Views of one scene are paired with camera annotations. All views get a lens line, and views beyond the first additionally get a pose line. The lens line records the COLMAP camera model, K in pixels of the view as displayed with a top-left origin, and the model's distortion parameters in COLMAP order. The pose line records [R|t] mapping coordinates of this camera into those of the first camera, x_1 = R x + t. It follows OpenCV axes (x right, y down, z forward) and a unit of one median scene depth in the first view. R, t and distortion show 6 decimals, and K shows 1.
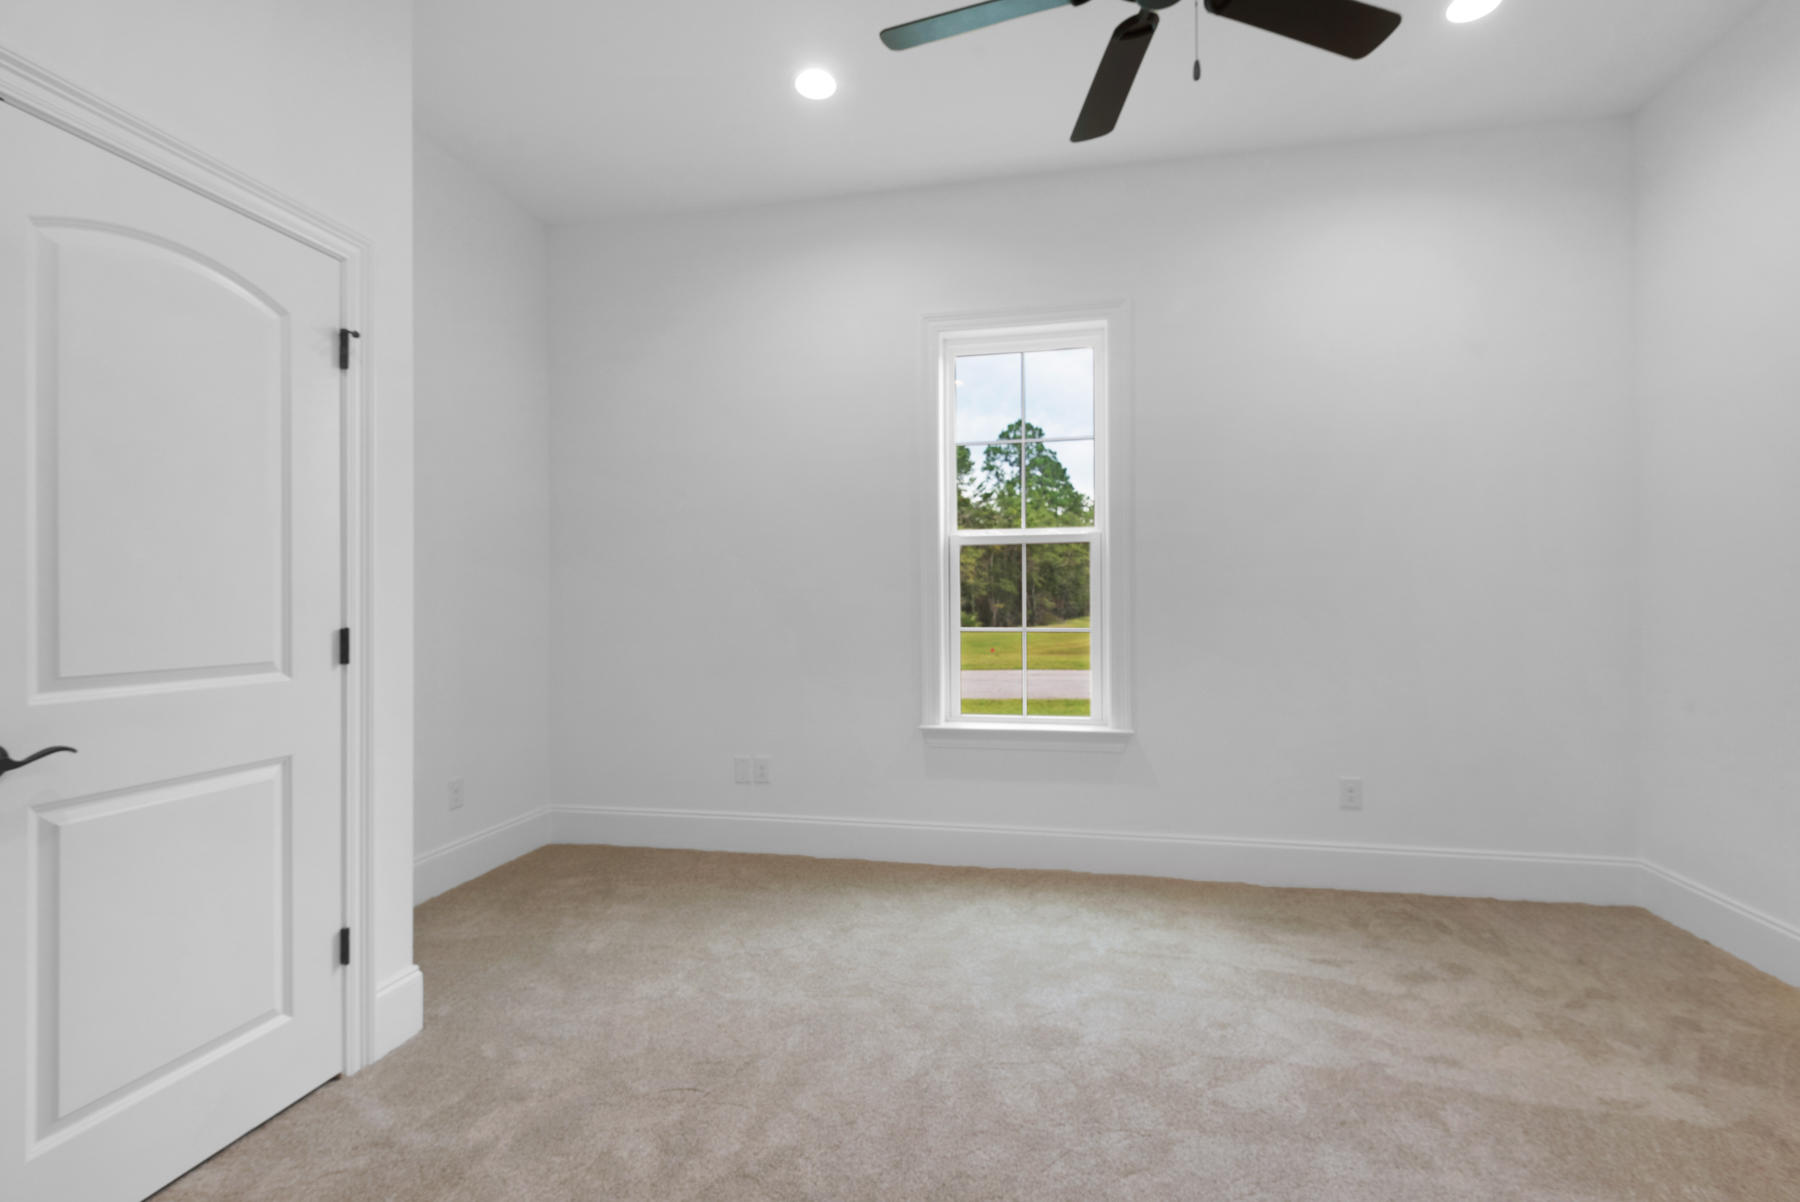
lens RADIAL K [[832.8, 0, 885.2], [0, 832.8, 594.1], [0, 0, 1]] dist [0.023054, -0.010202]
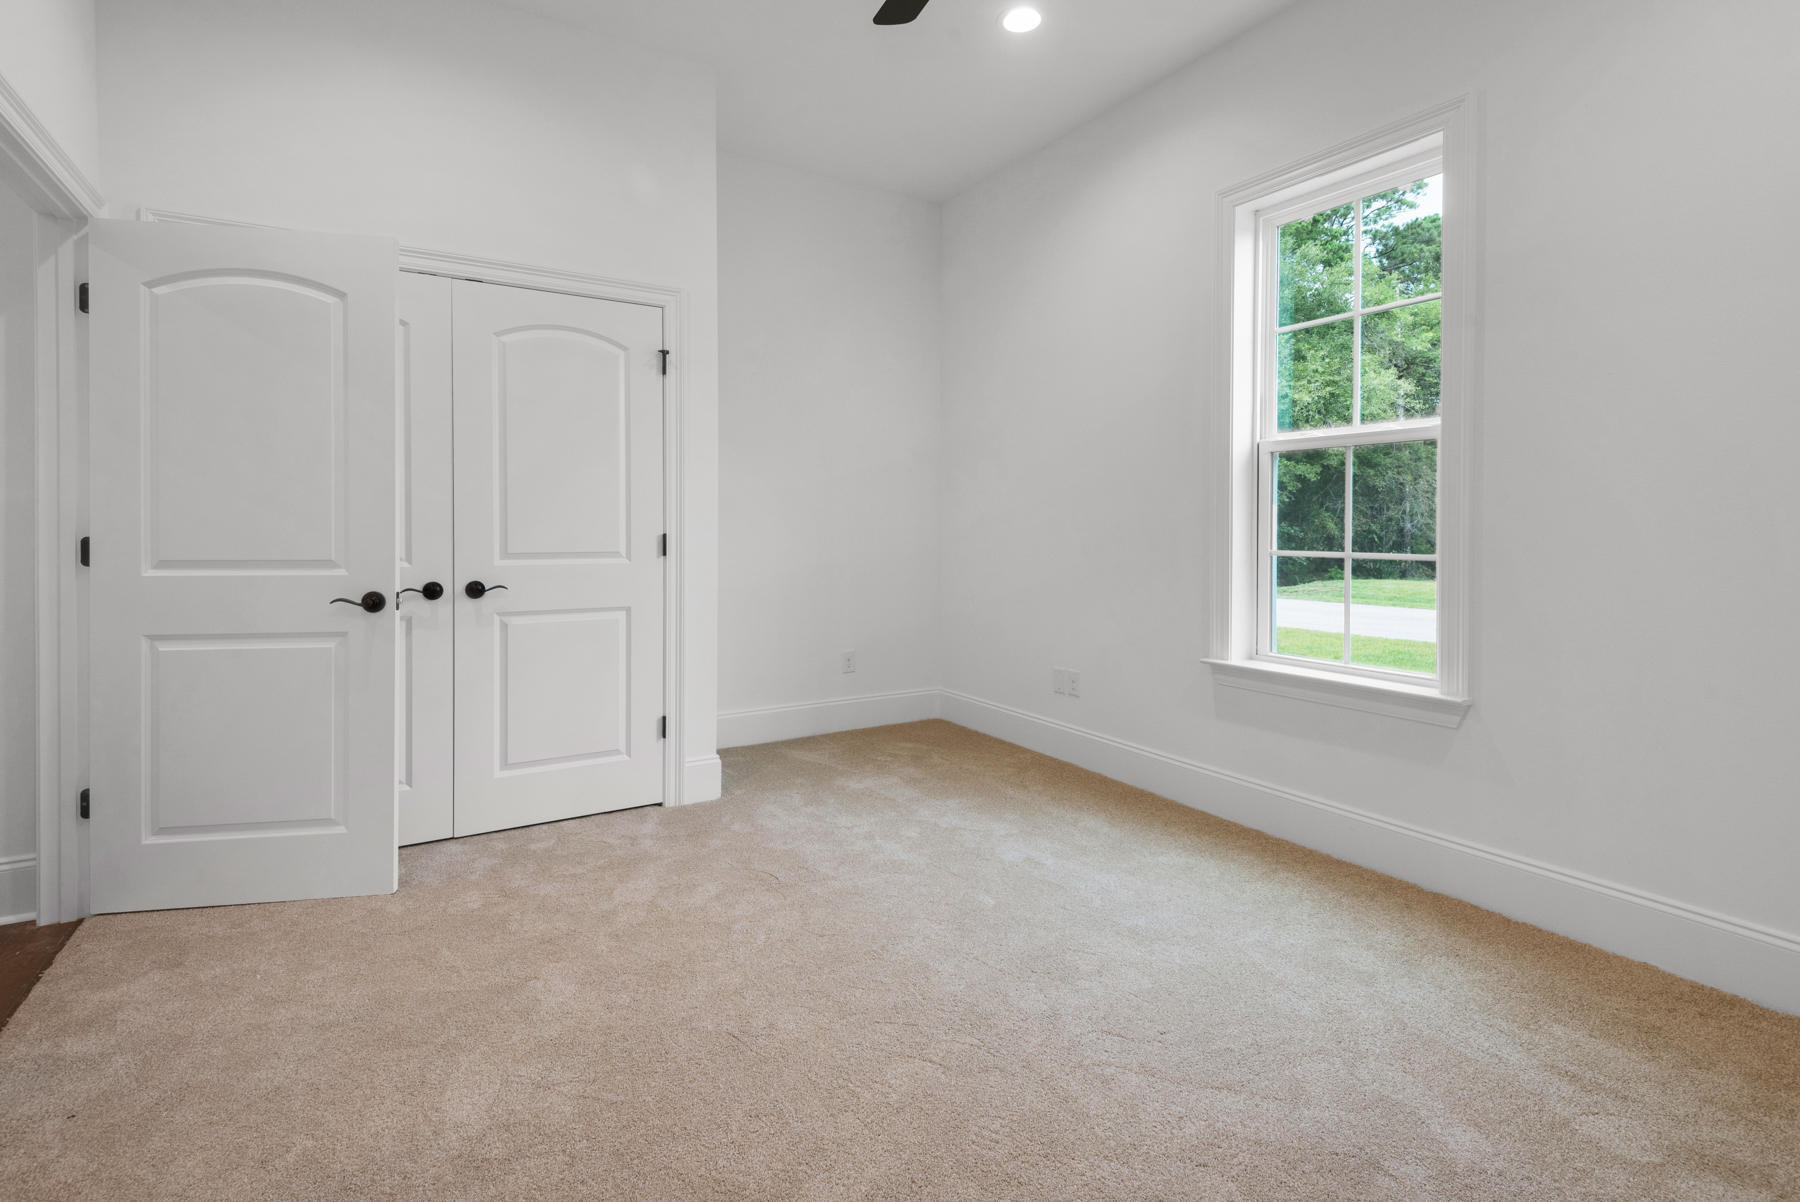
lens RADIAL K [[832.8, 0, 829.0], [0, 832.8, 532.2], [0, 0, 1]] dist [0.023054, -0.010202]
pose [[0.649025, 0.012438, -0.760665, 0.611687], [0.003132, 0.999814, 0.019021, 0.005814], [0.760760, -0.014728, 0.648866, 0.146893]]
